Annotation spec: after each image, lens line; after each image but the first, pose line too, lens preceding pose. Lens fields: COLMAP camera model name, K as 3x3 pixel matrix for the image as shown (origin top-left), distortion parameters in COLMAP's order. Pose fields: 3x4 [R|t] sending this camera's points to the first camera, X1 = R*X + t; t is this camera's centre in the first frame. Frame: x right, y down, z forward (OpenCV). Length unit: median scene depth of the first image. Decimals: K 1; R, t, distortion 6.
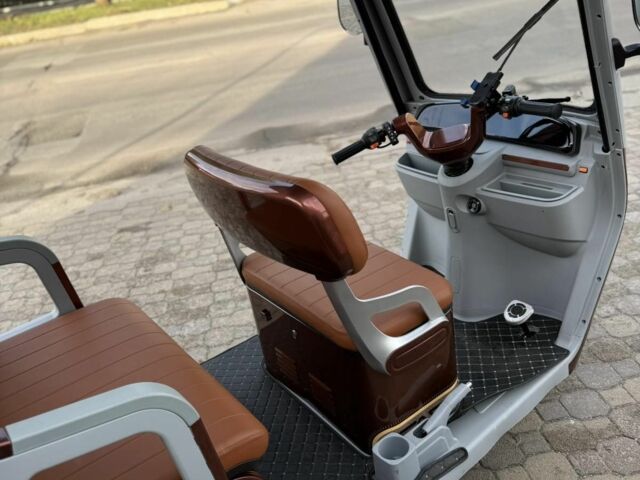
lens RADIAL K [[596.0, 0, 320.0], [0, 596.0, 240.0], [0, 0, 1]] dist [0.143895, -0.271879]
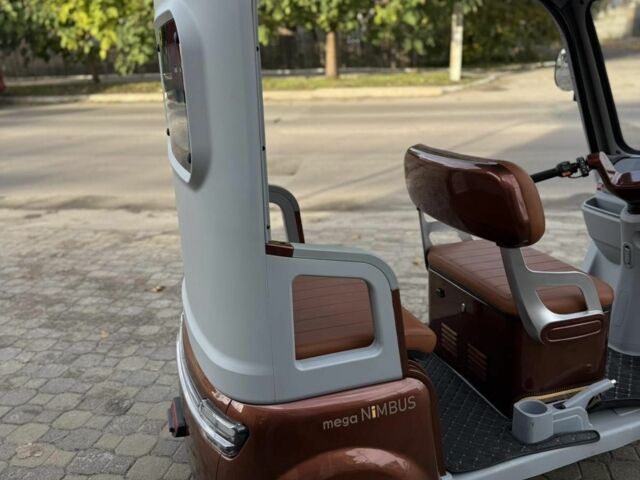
lens RADIAL K [[596.0, 0, 320.0], [0, 596.0, 240.0], [0, 0, 1]] dist [0.143895, -0.271879]
pose [[0.937981, 0.201444, -0.282156, 0.000272], [-0.238199, 0.965812, -0.102313, 0.198875], [0.251899, 0.163176, 0.953897, -0.222963]]
